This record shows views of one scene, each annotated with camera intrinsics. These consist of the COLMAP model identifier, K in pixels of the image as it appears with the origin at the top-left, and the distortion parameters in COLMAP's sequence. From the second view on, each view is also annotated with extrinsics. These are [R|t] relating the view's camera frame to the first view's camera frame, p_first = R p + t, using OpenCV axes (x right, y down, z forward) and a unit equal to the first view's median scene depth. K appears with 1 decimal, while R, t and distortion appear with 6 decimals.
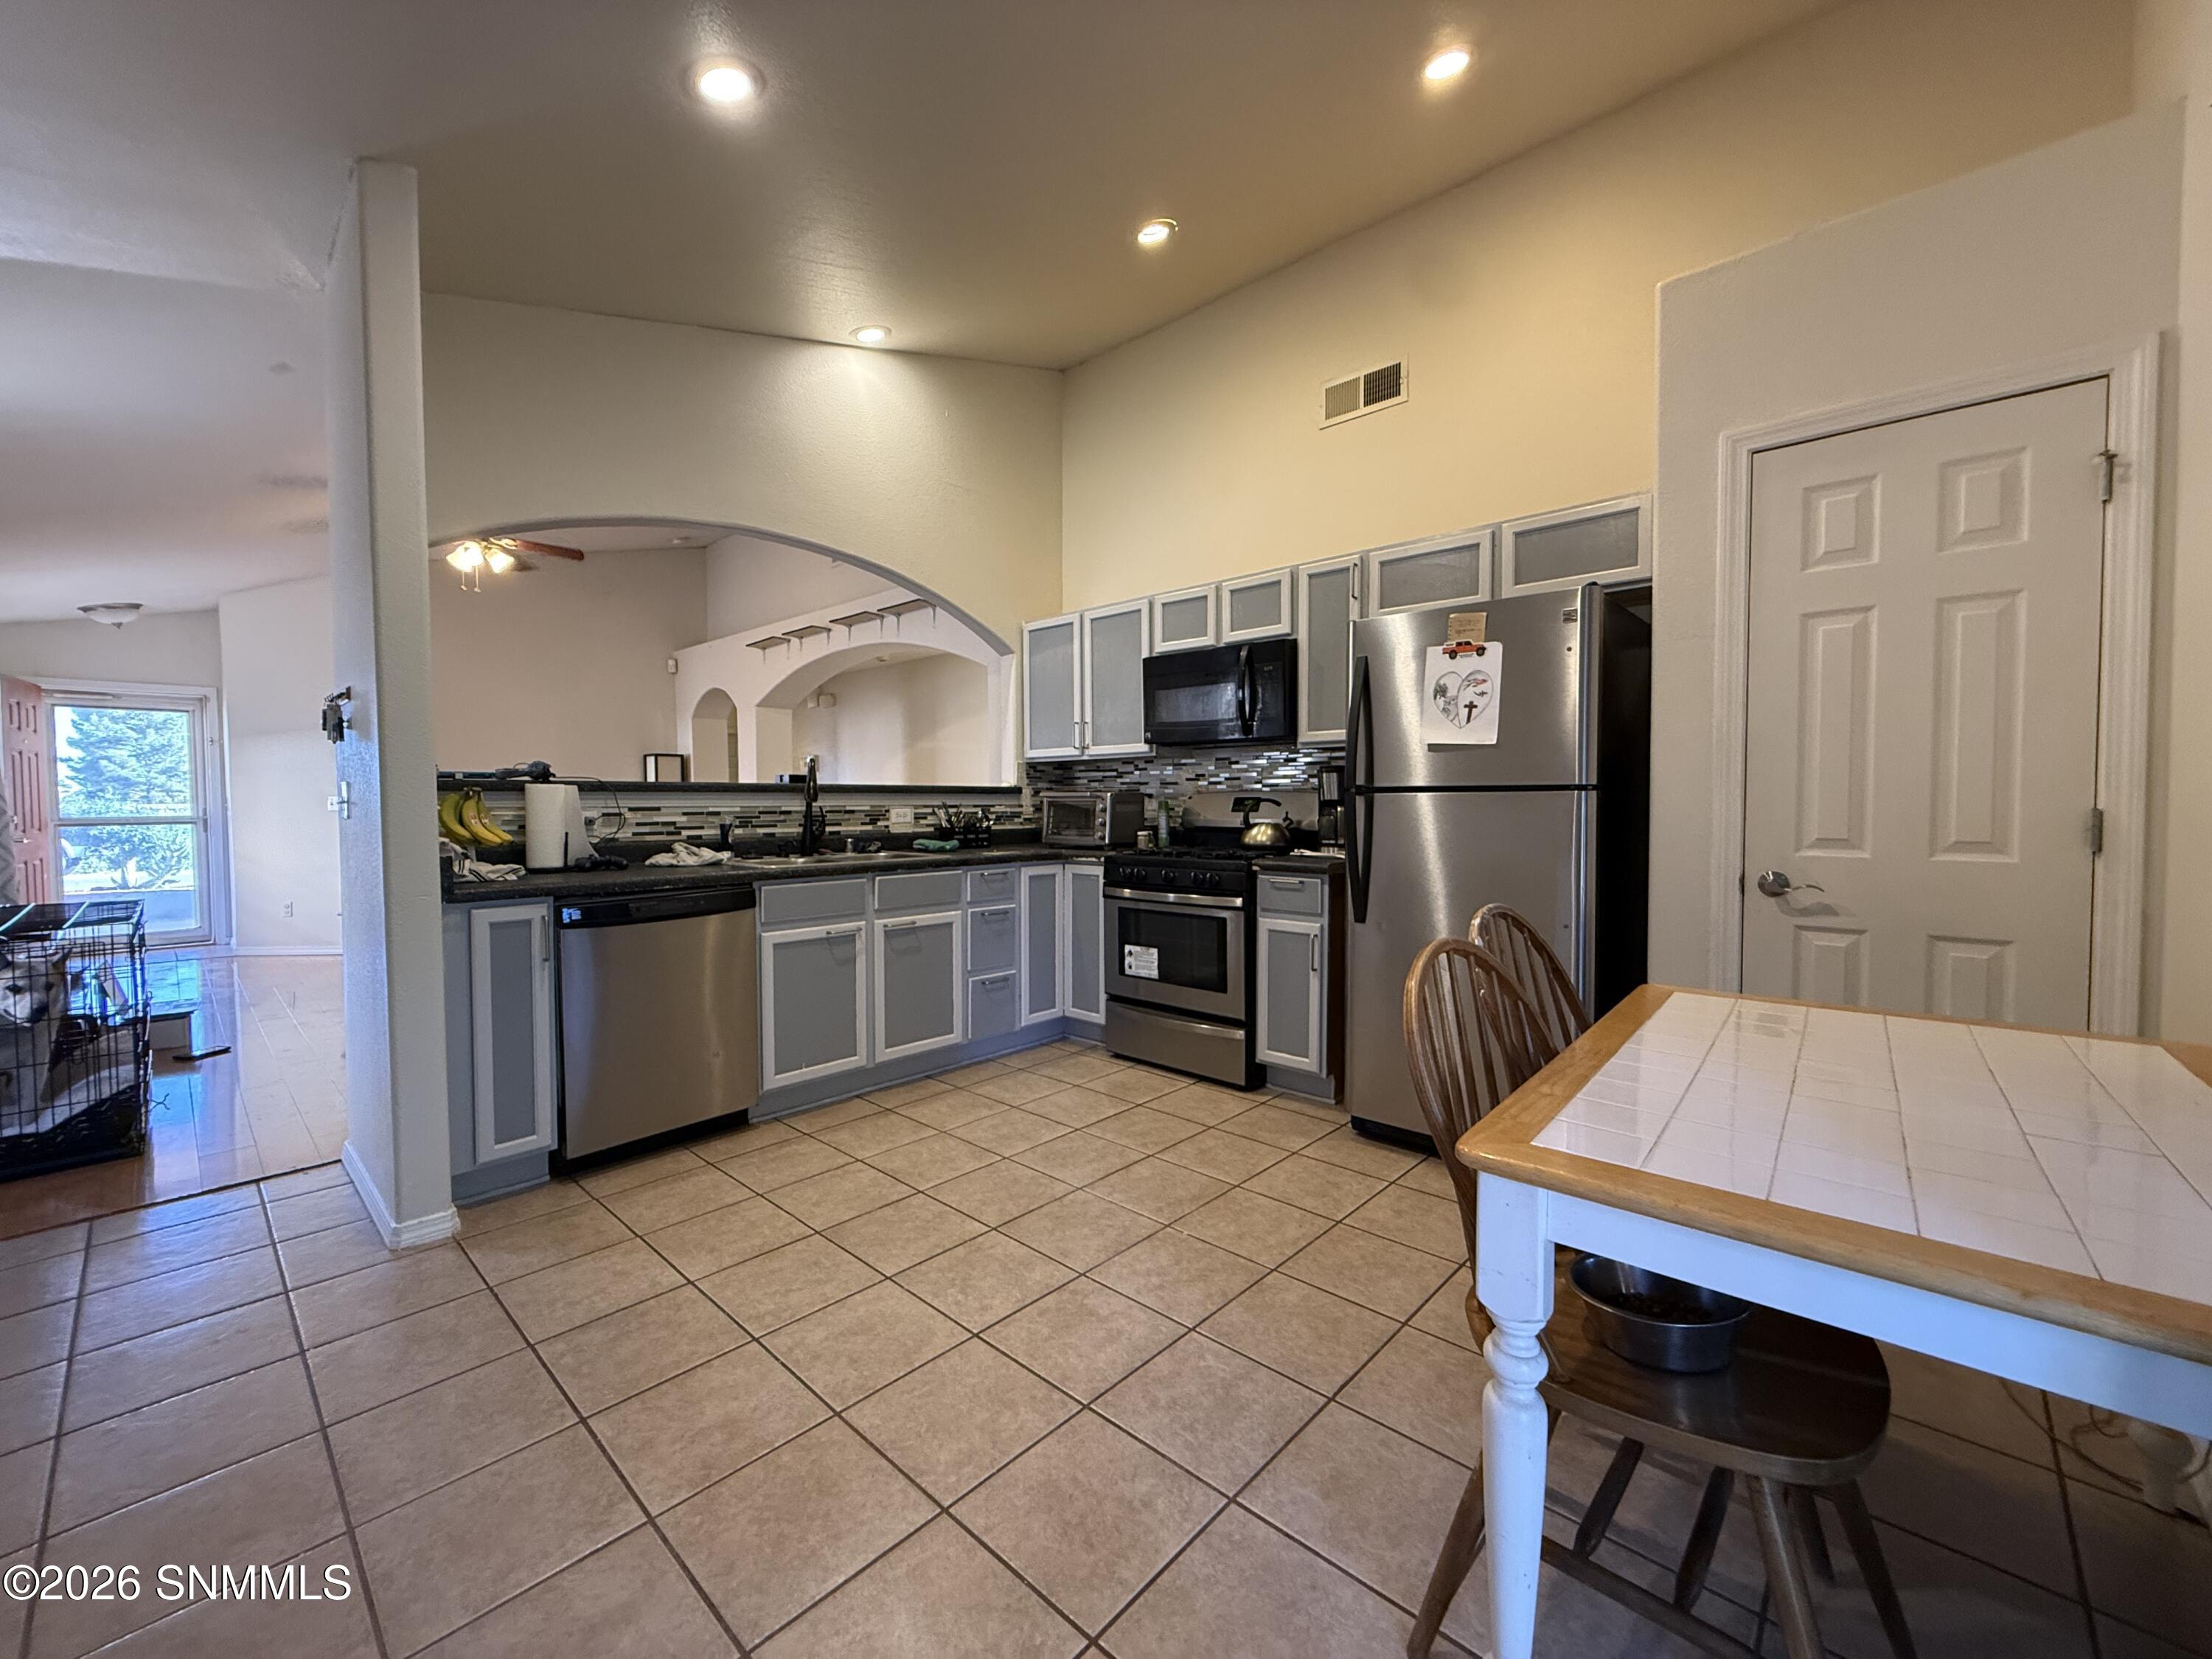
lens RADIAL K [[879.5, 0, 1109.4], [0, 879.5, 831.5], [0, 0, 1]] dist [-0.002137, 0.000224]
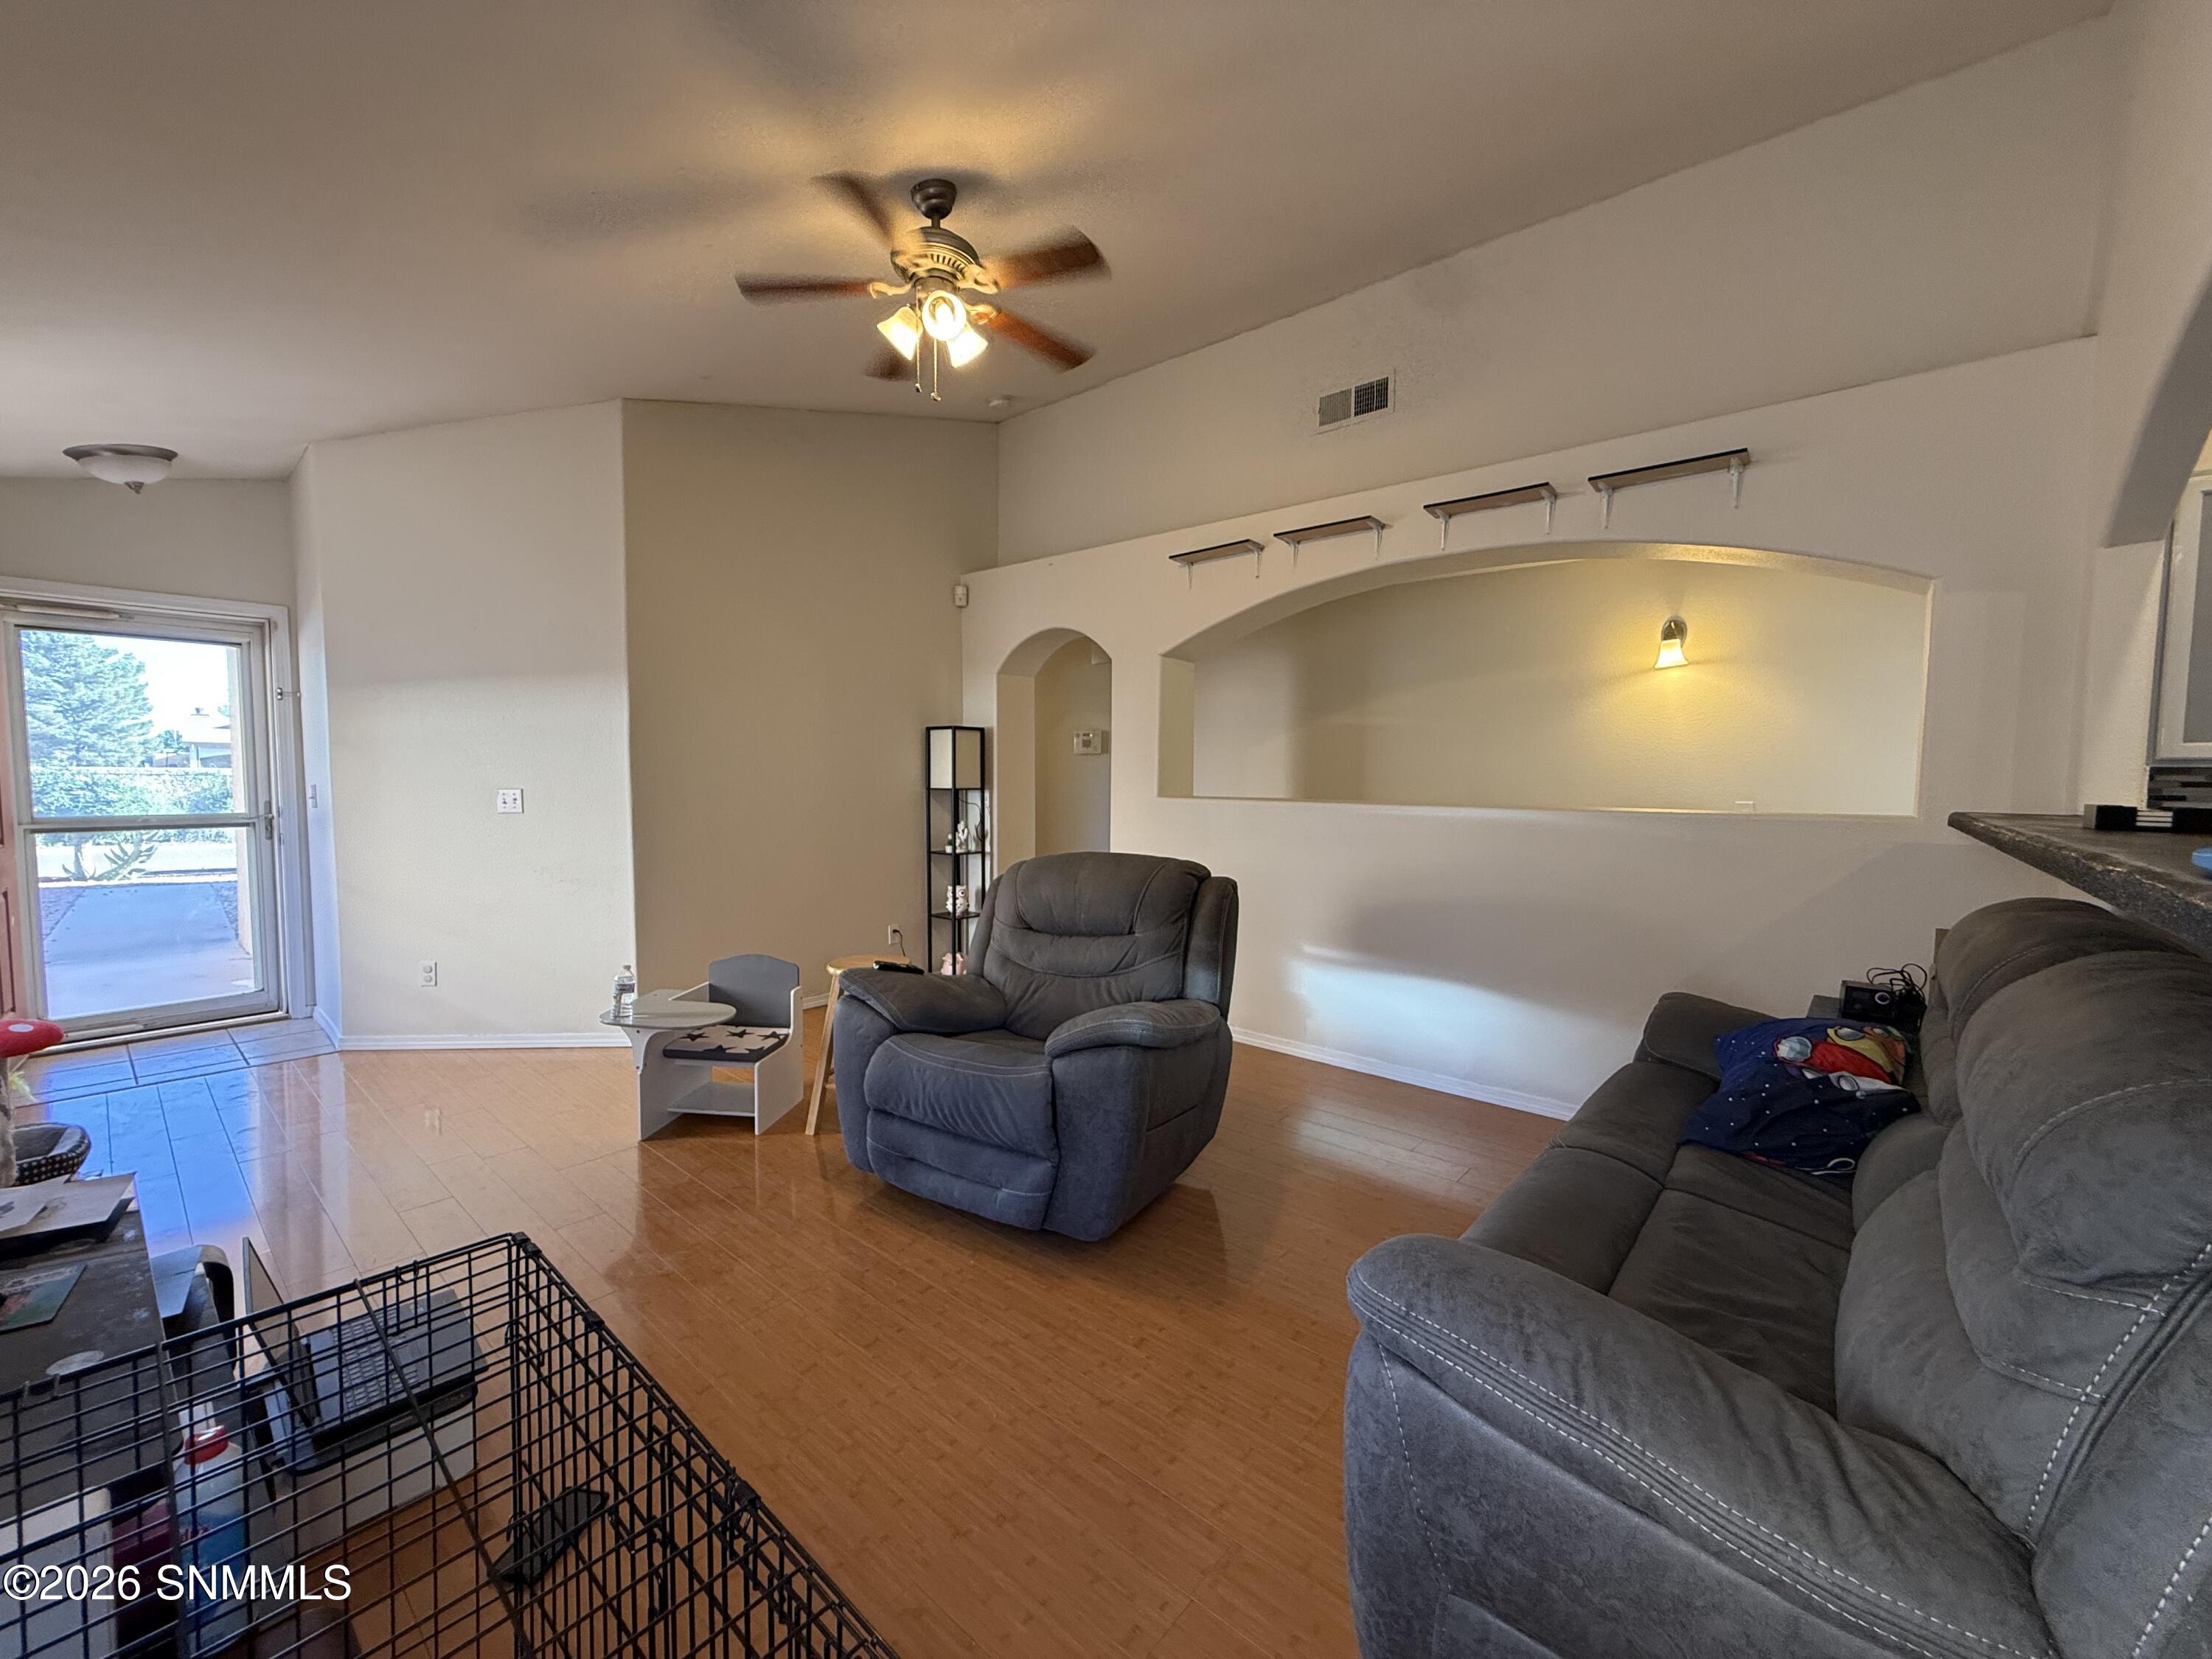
lens RADIAL K [[879.5, 0, 1108.0], [0, 879.5, 833.5], [0, 0, 1]] dist [-0.002137, 0.000224]
pose [[0.999180, 0.013401, 0.038214, -0.455495], [-0.014597, 0.999407, 0.031176, -0.031807], [-0.037773, -0.031708, 0.998783, 0.350981]]
